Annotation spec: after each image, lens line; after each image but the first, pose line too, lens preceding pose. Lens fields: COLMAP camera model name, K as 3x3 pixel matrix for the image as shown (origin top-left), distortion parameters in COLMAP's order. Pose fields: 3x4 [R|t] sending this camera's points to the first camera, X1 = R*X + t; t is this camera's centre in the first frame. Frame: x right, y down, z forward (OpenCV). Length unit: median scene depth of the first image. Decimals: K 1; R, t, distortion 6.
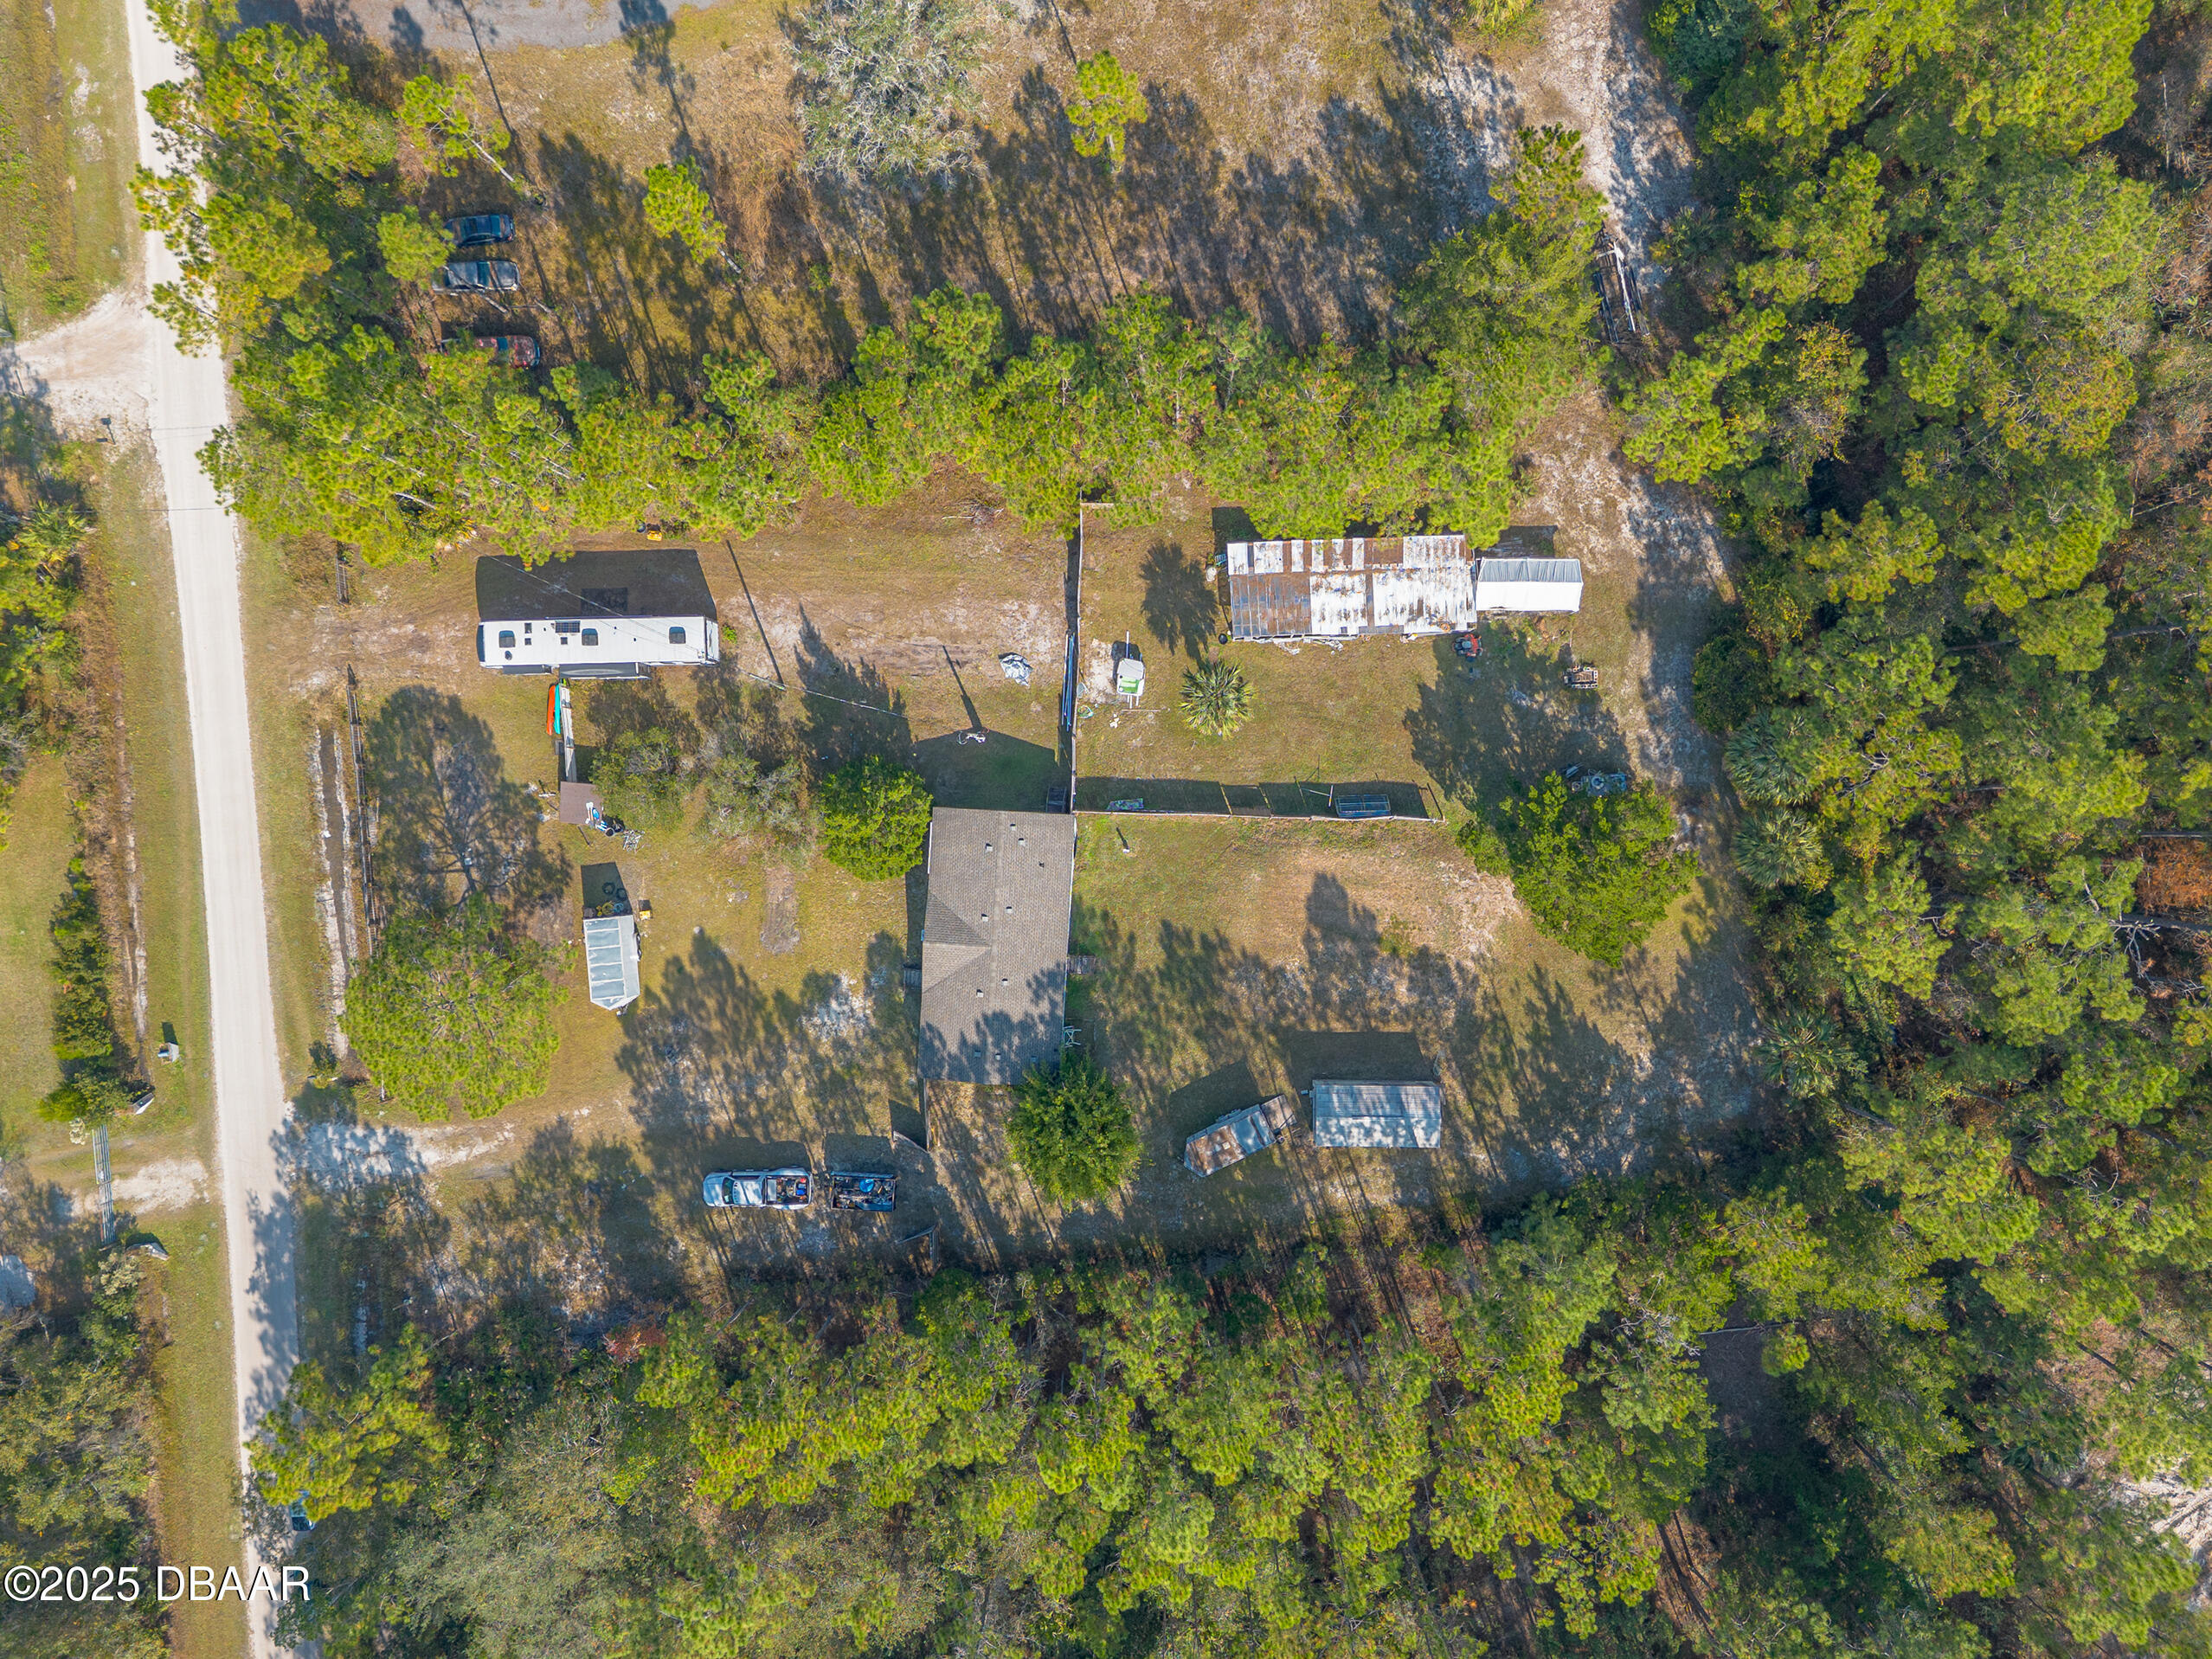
lens RADIAL K [[1633.7, 0, 1149.6], [0, 1633.7, 825.6], [0, 0, 1]] dist [0.104512, -0.145481]
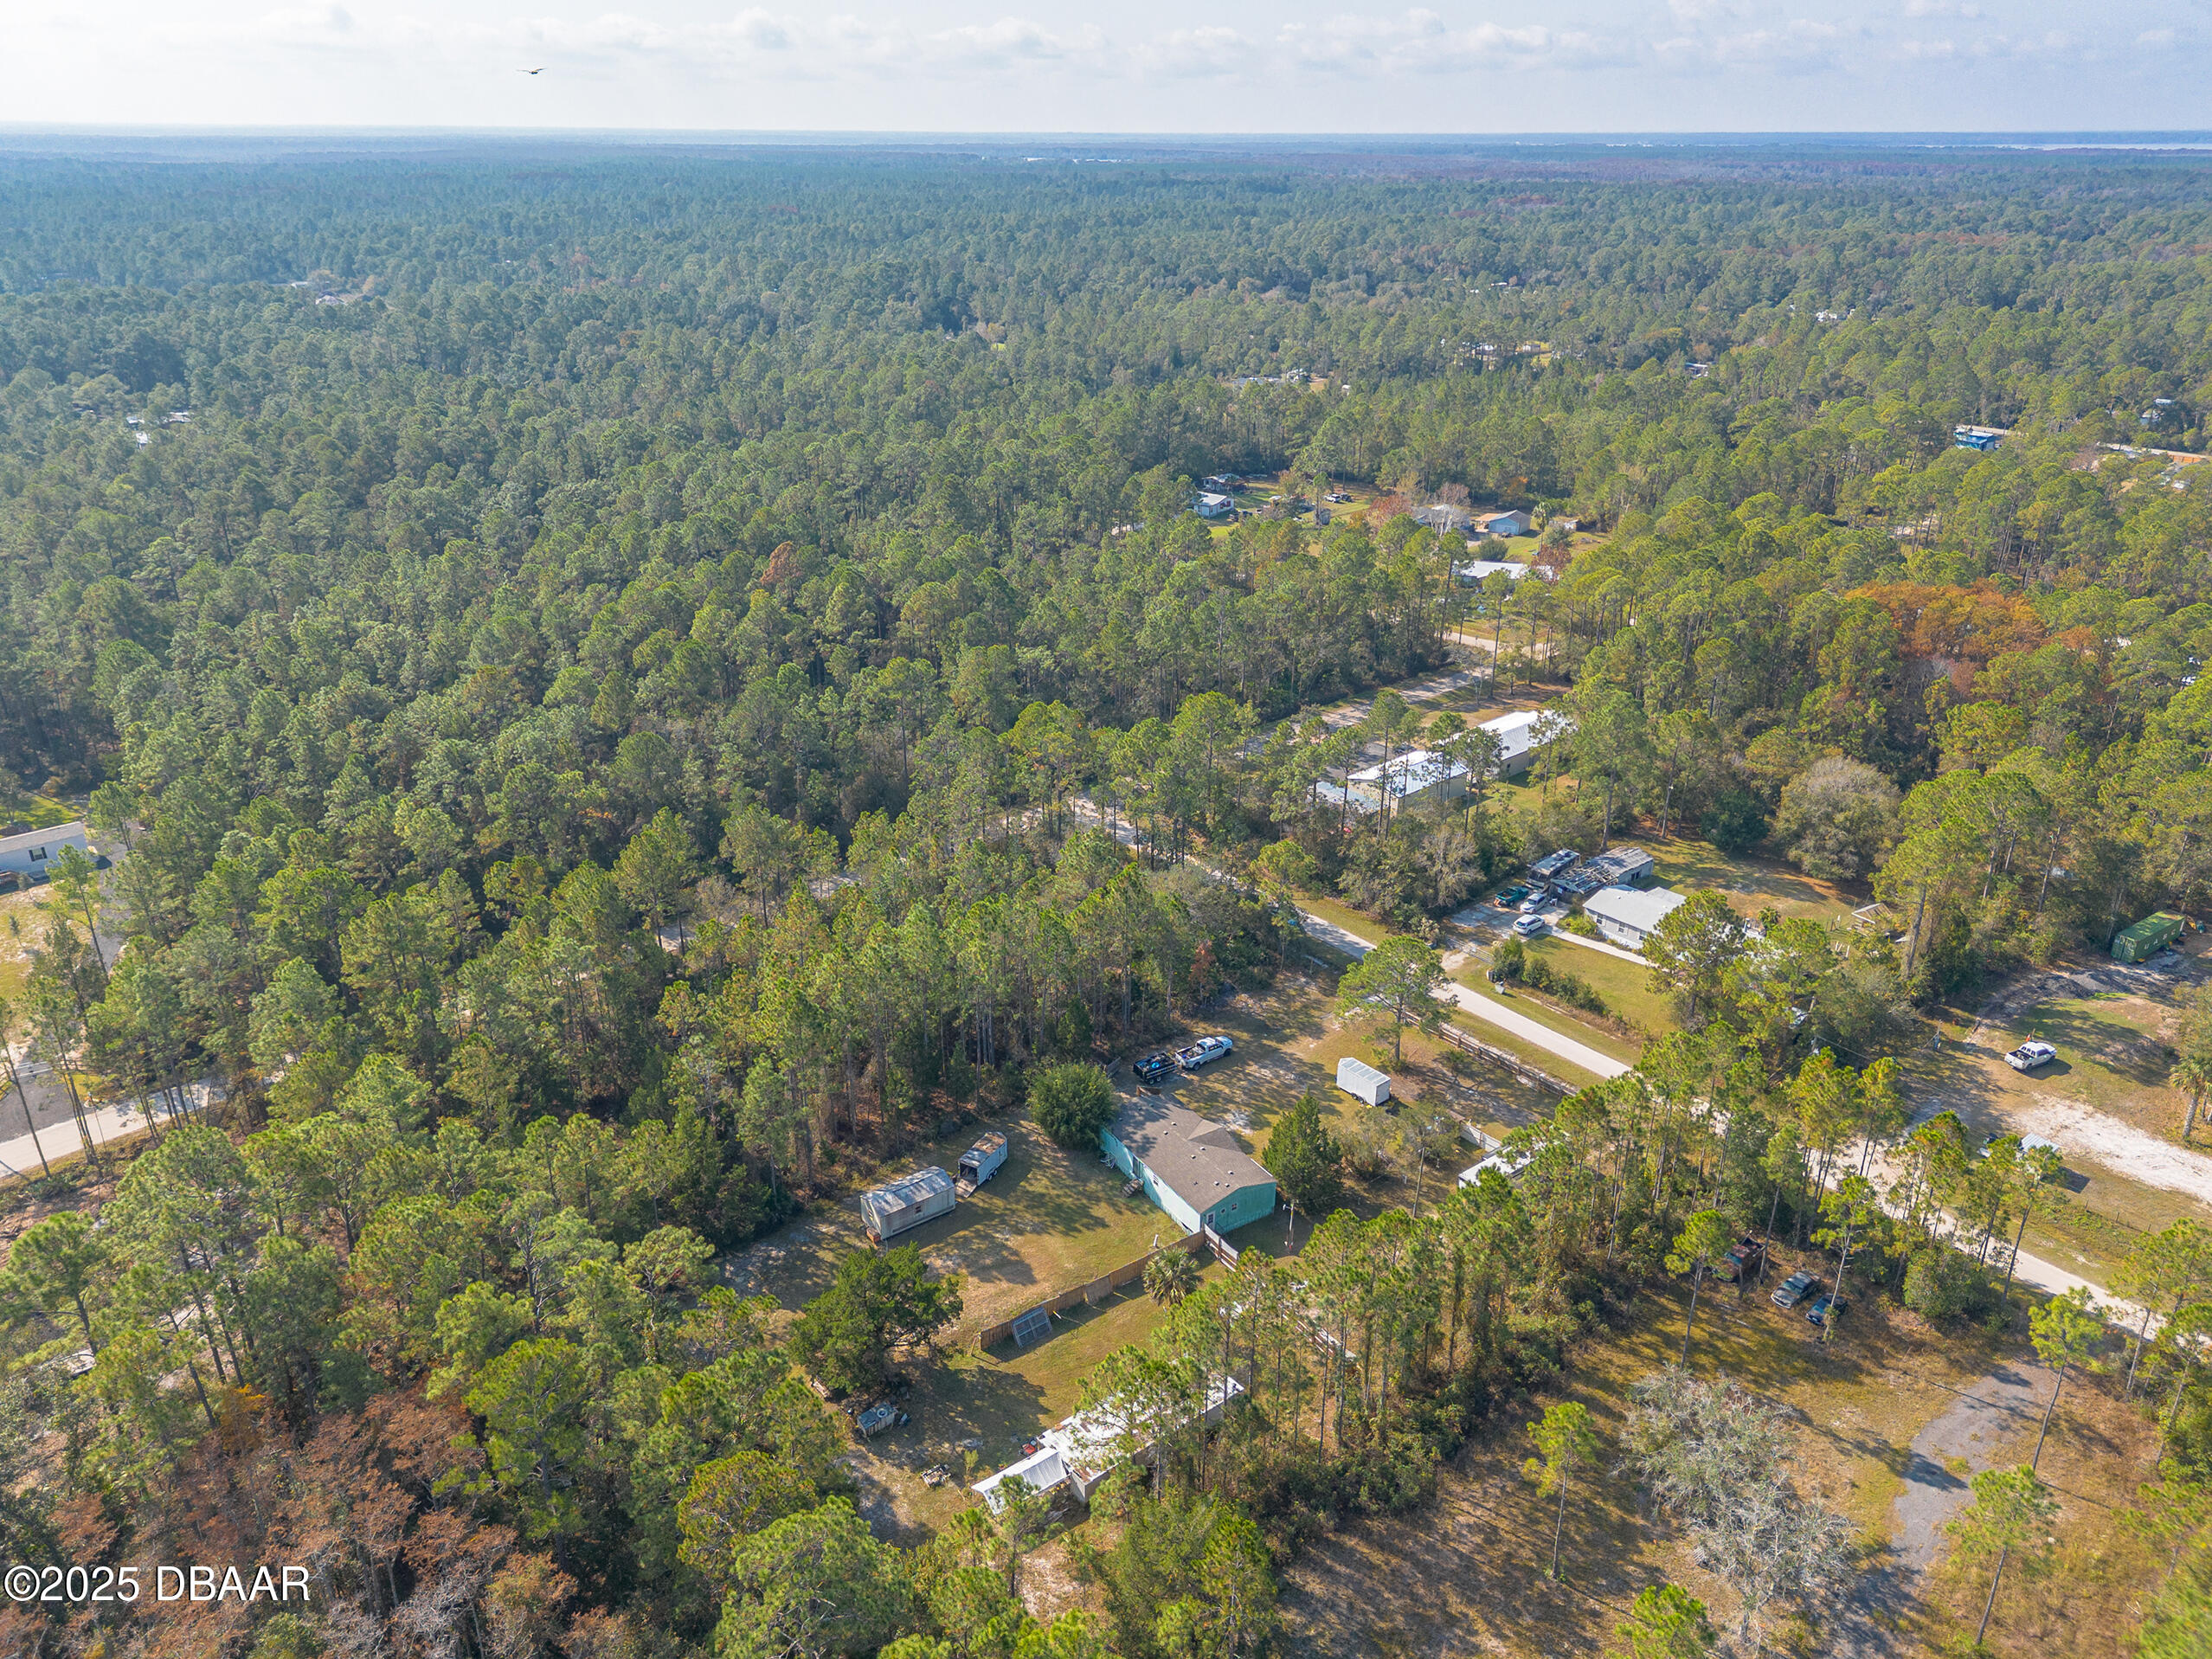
lens RADIAL K [[1547.0, 0, 1098.5], [0, 1547.0, 827.2], [0, 0, 1]] dist [0.081867, -0.099006]
pose [[-0.811837, 0.236032, -0.534050, 0.651257], [-0.583881, -0.331348, 0.741142, -0.819609], [-0.002023, 0.913508, 0.406815, 0.135391]]
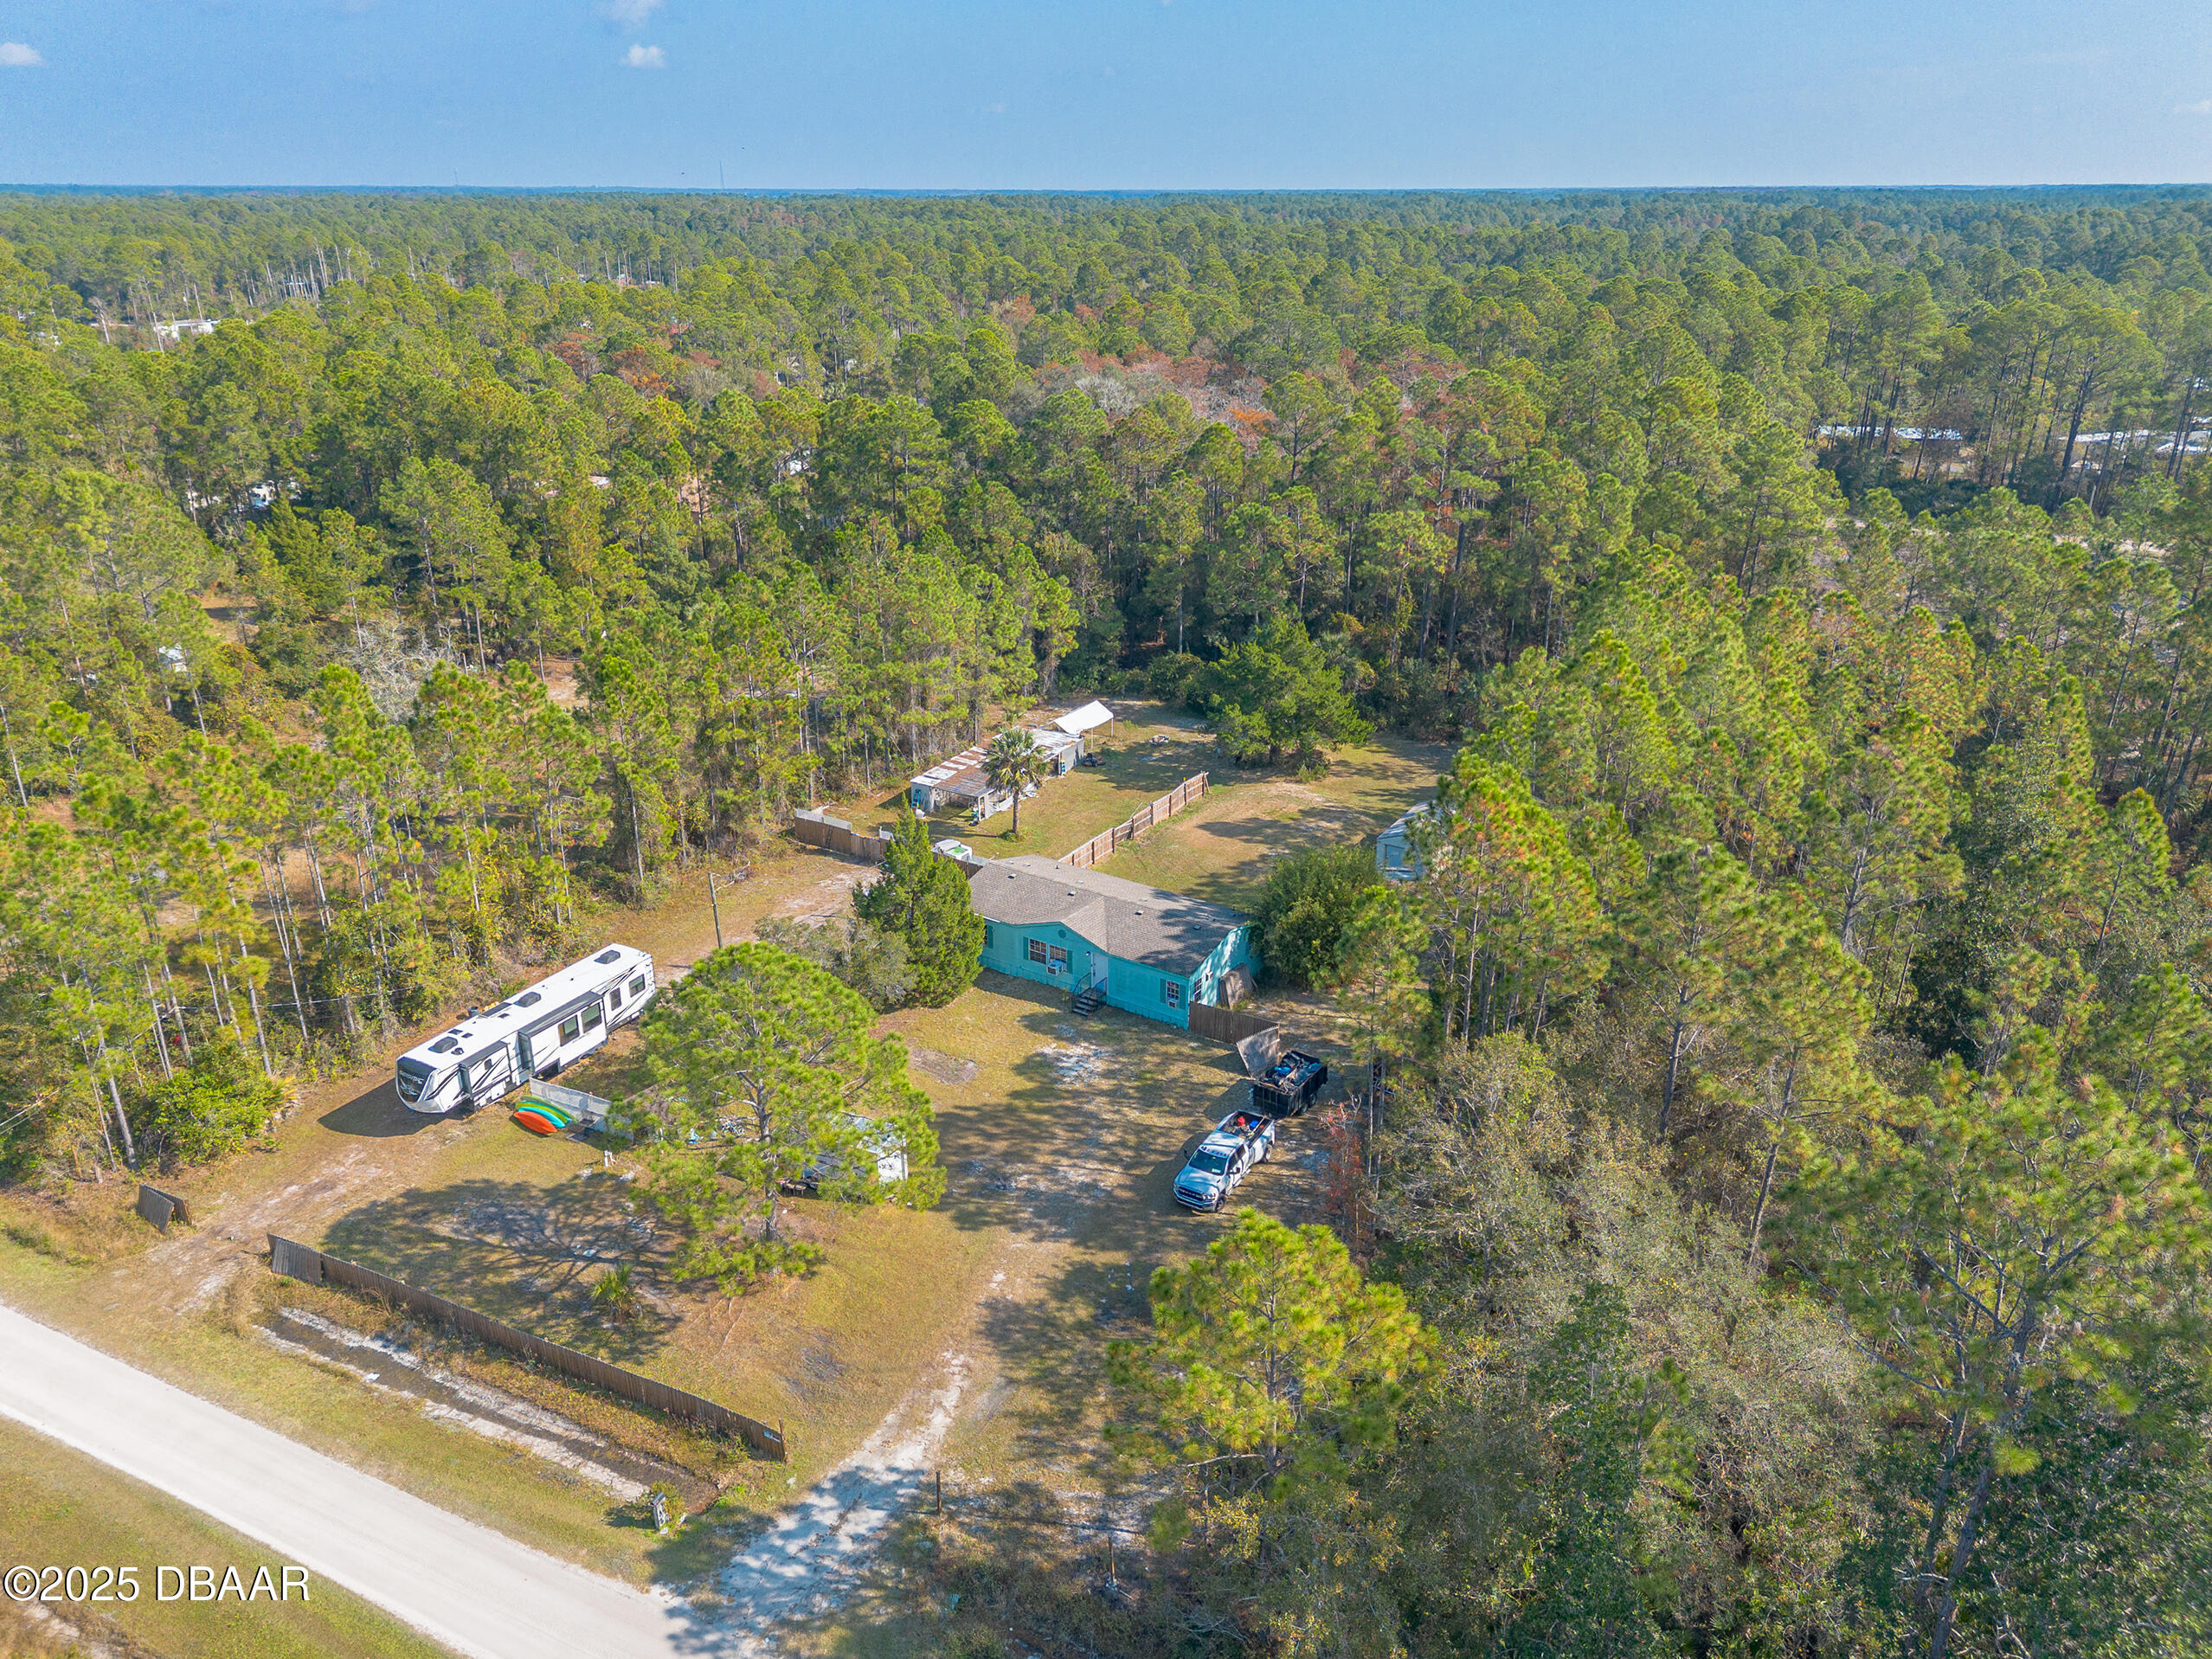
lens RADIAL K [[1547.0, 0, 1098.5], [0, 1547.0, 827.2], [0, 0, 1]] dist [0.081867, -0.099006]
pose [[0.516519, -0.321135, 0.793776, -0.751149], [0.856274, 0.191769, -0.479603, 0.467217], [0.001795, 0.927414, 0.374032, 0.606483]]
